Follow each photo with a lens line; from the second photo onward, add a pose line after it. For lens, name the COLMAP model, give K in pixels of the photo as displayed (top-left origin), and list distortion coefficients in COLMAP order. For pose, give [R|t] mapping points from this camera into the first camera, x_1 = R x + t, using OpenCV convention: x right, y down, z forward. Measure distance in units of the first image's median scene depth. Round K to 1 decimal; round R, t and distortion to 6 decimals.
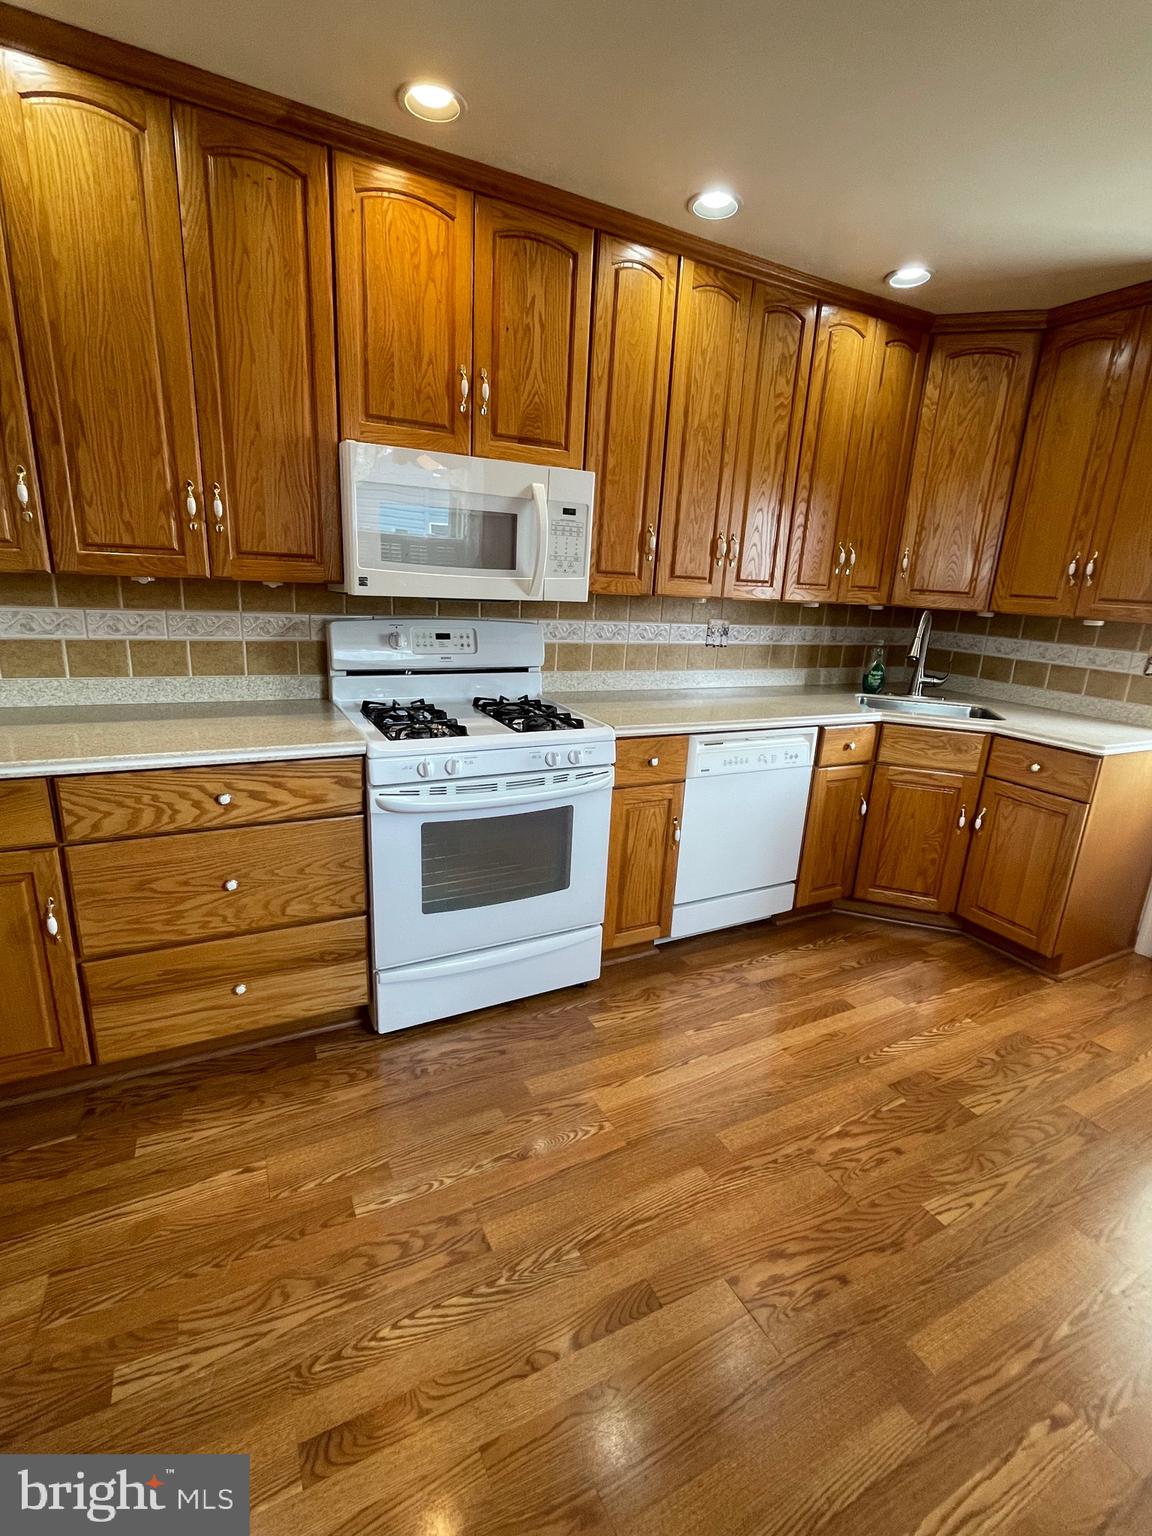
lens RADIAL K [[704.1, 0, 580.9], [0, 704.1, 766.7], [0, 0, 1]] dist [-0.002327, -0.000457]
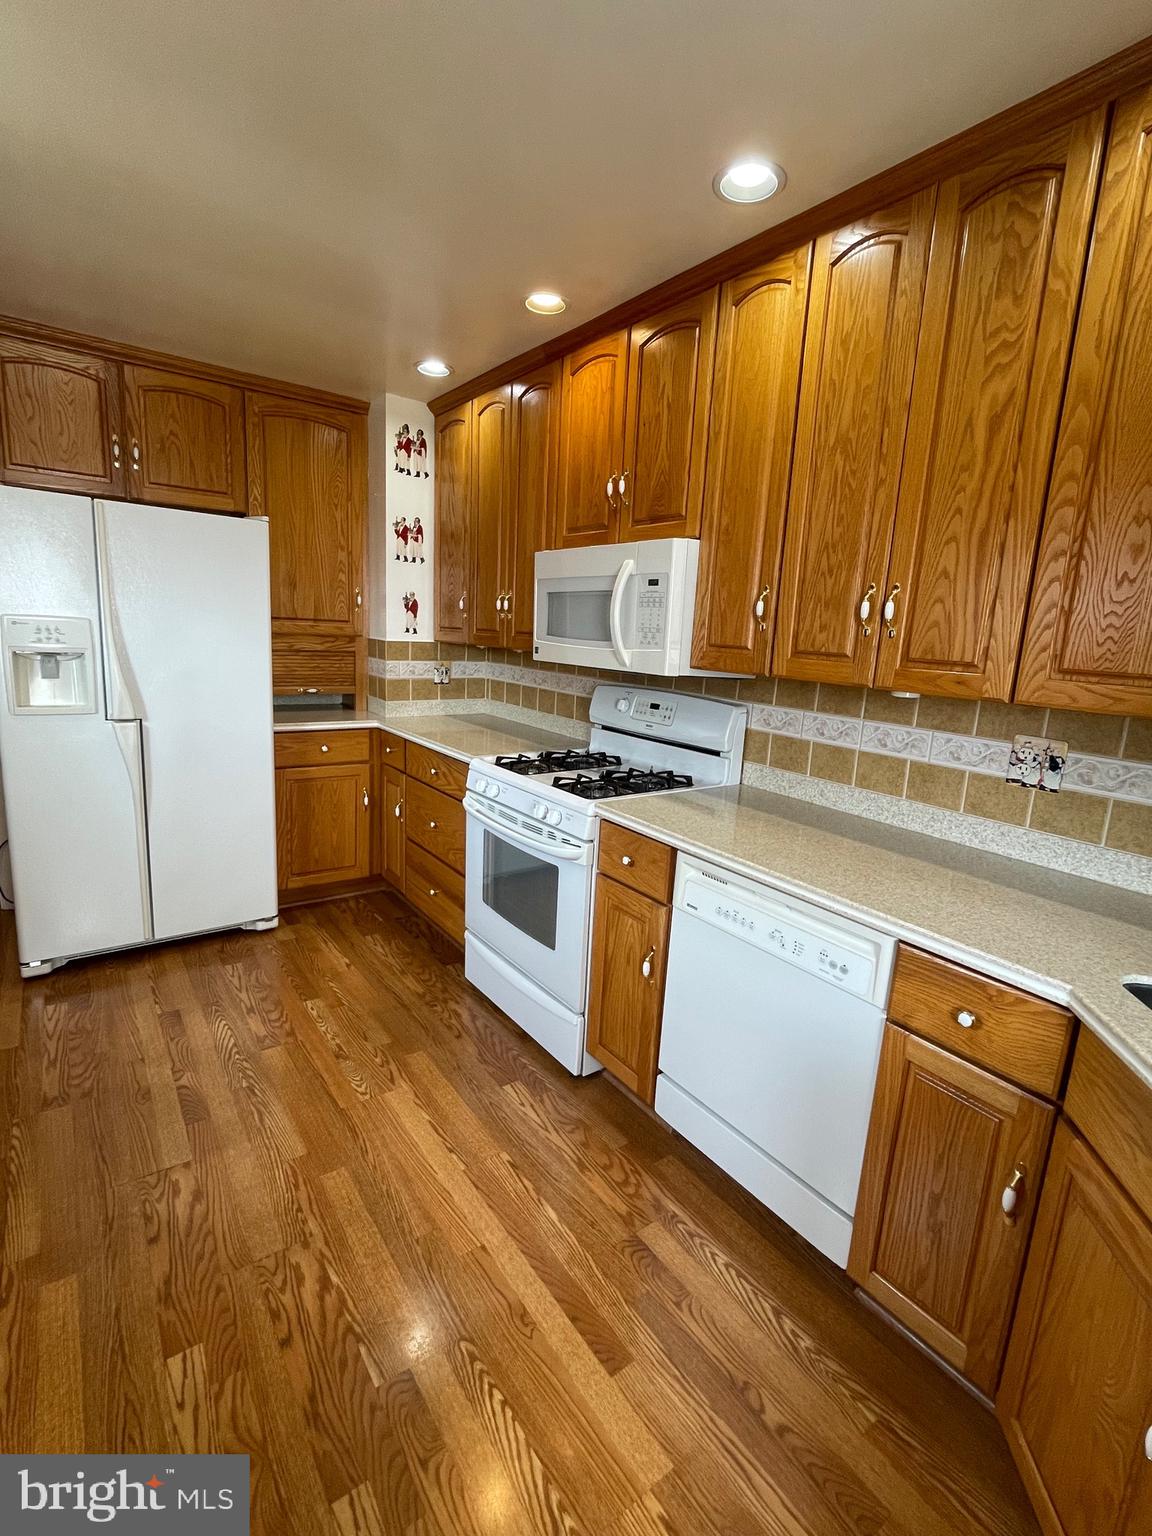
lens RADIAL K [[704.1, 0, 580.7], [0, 704.1, 765.2], [0, 0, 1]] dist [-0.002327, -0.000457]
pose [[0.151549, 0.146686, -0.977505, 0.963383], [-0.303932, 0.947932, 0.095127, -0.190271], [0.940563, 0.282679, 0.188240, 0.809965]]
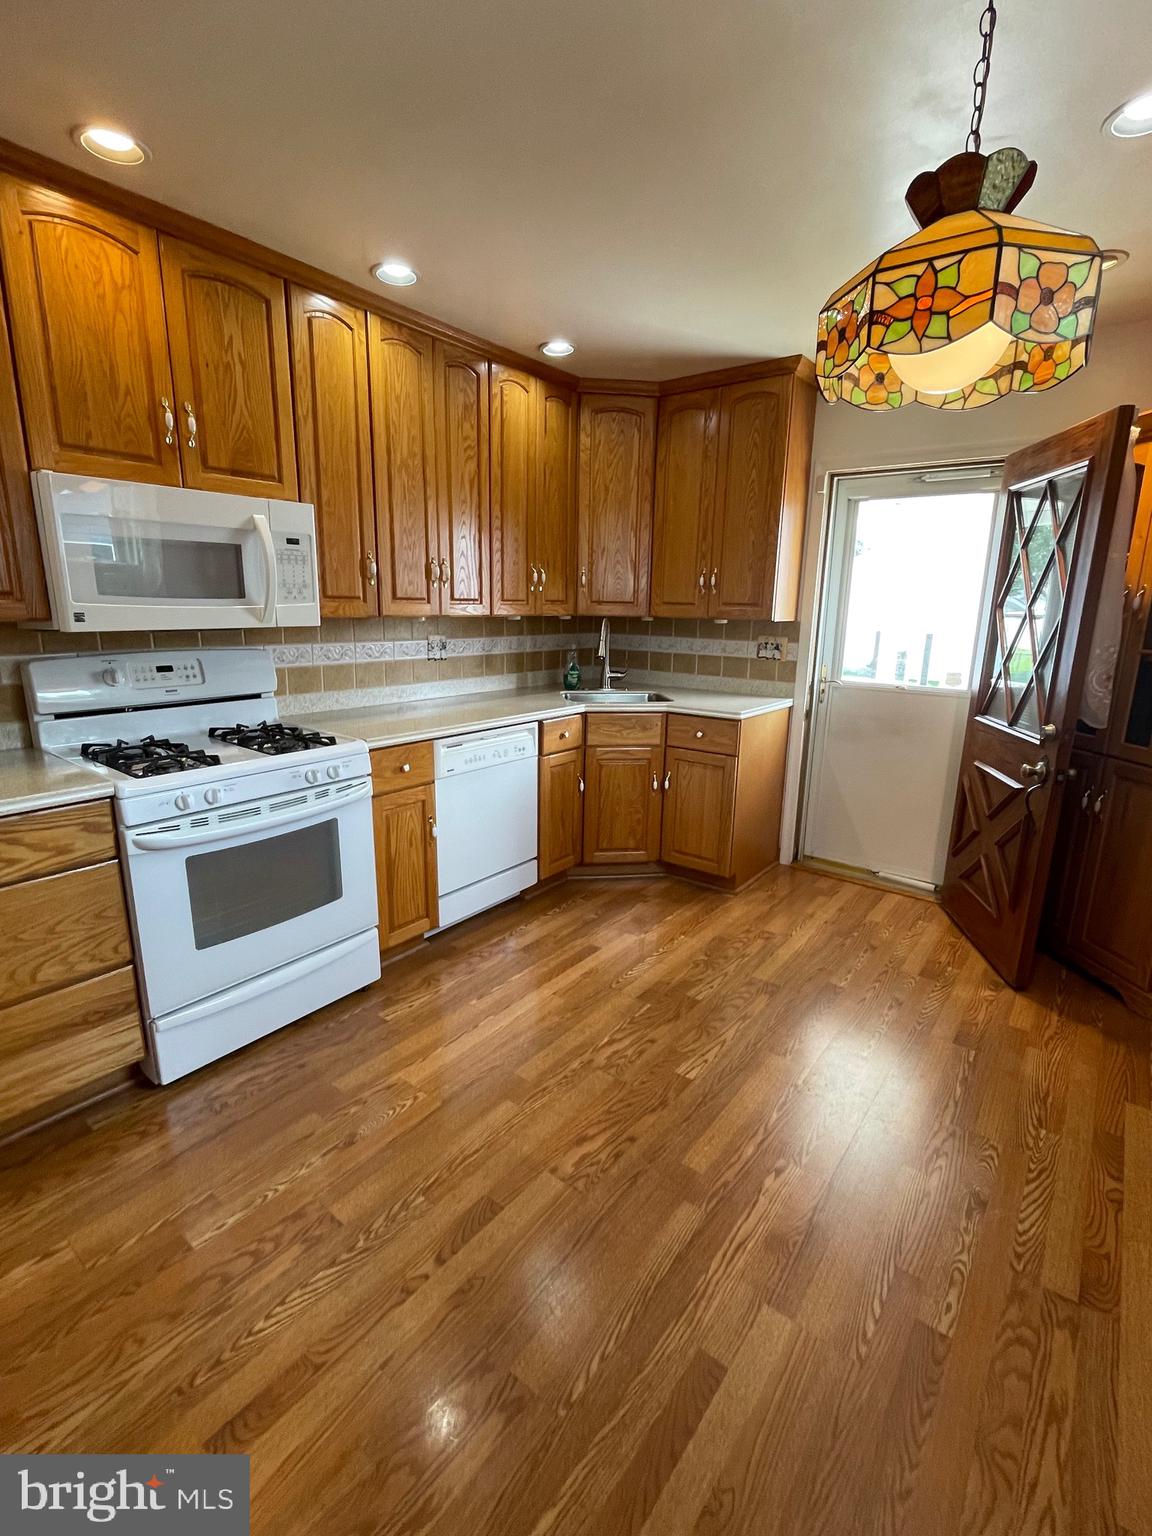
lens RADIAL K [[704.1, 0, 580.1], [0, 704.1, 765.8], [0, 0, 1]] dist [-0.002327, -0.000457]
pose [[0.907352, -0.131026, 0.399431, -0.092258], [0.139106, 0.990238, 0.008836, 0.019147], [-0.396689, 0.047546, 0.916721, -0.117089]]
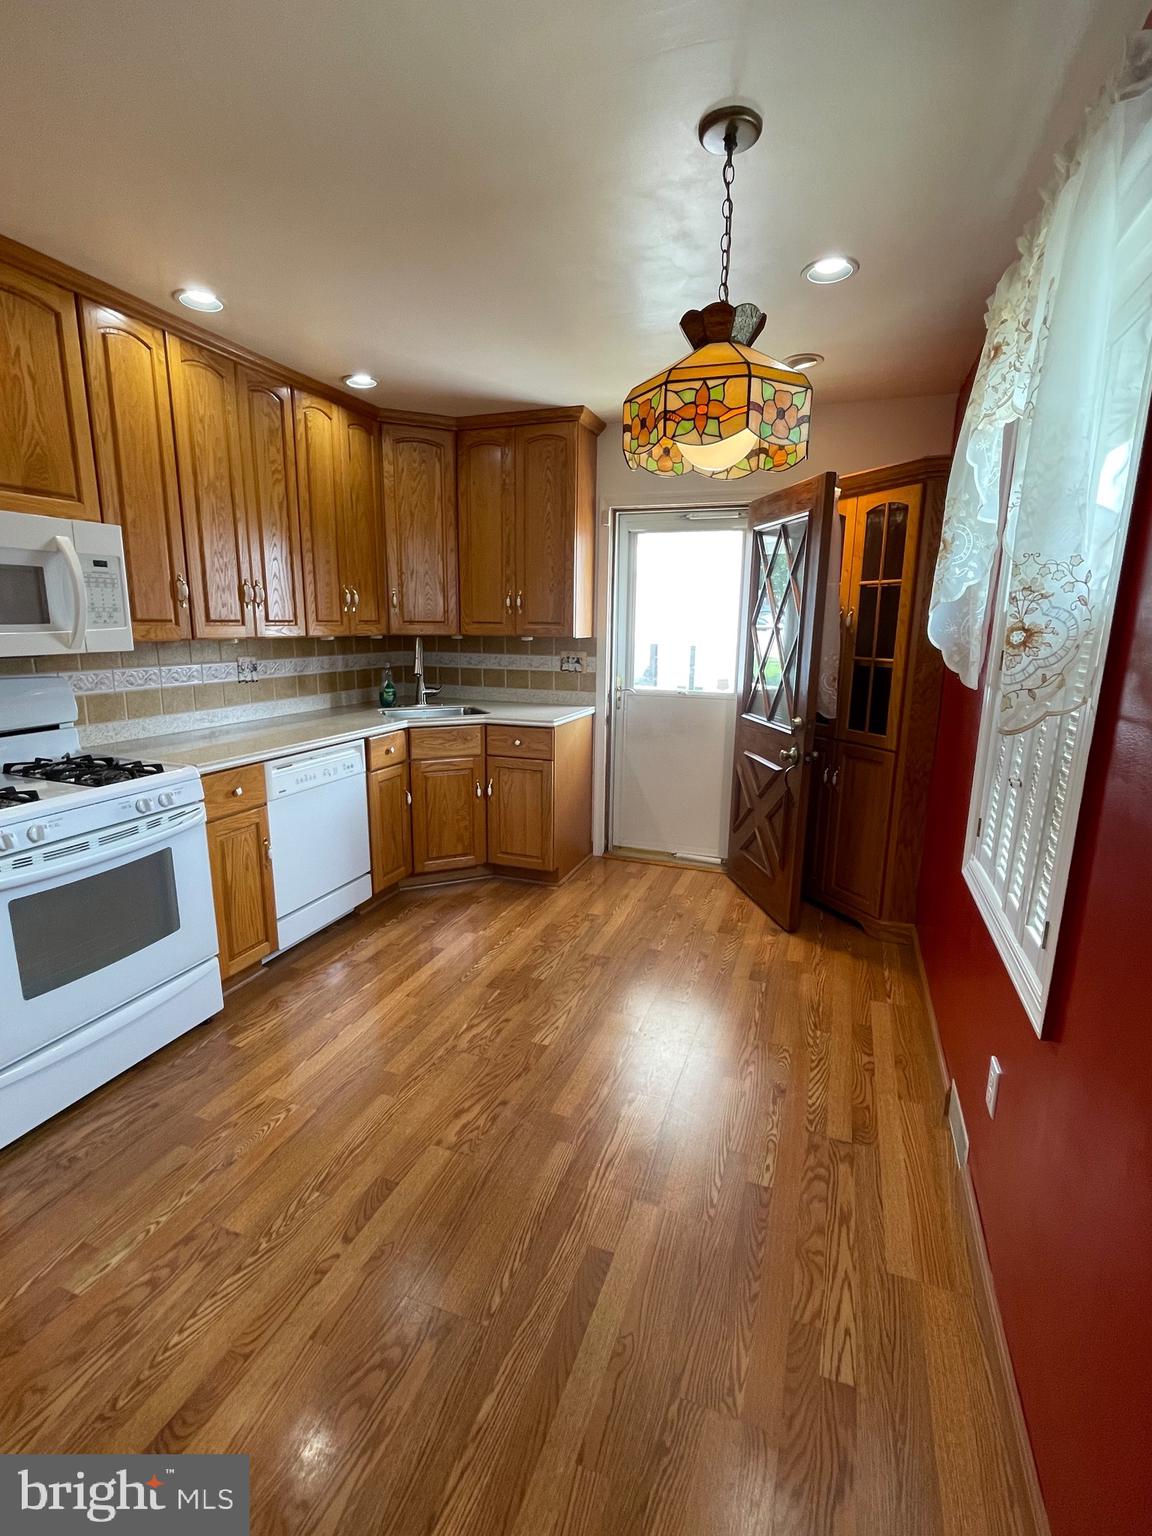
lens RADIAL K [[704.1, 0, 581.4], [0, 704.1, 766.4], [0, 0, 1]] dist [-0.002327, -0.000457]
pose [[0.740256, -0.179552, 0.647906, -0.213801], [0.201889, 0.978570, 0.040523, 0.019314], [-0.641297, 0.100808, 0.760642, -0.178654]]
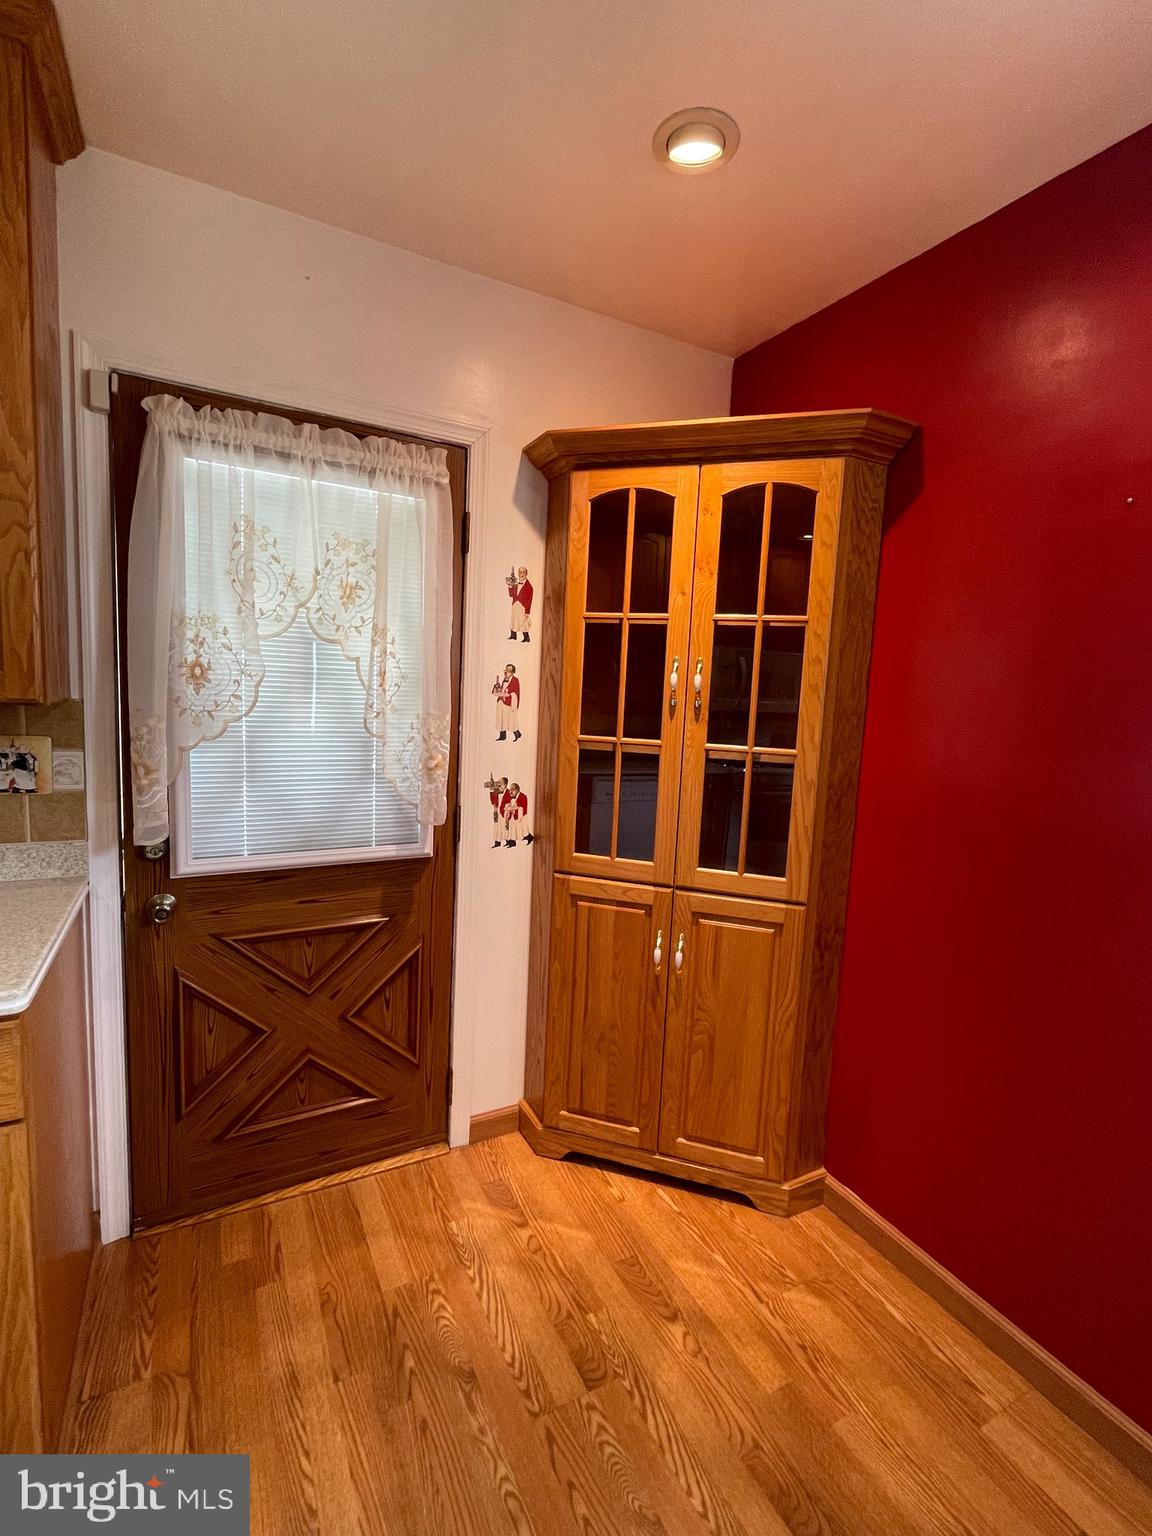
lens RADIAL K [[704.1, 0, 580.9], [0, 704.1, 768.5], [0, 0, 1]] dist [-0.002327, -0.000457]
pose [[-0.004223, -0.168129, 0.985756, 0.364838], [0.215733, 0.962399, 0.165069, -0.171444], [-0.976443, 0.213357, 0.032207, 0.671713]]
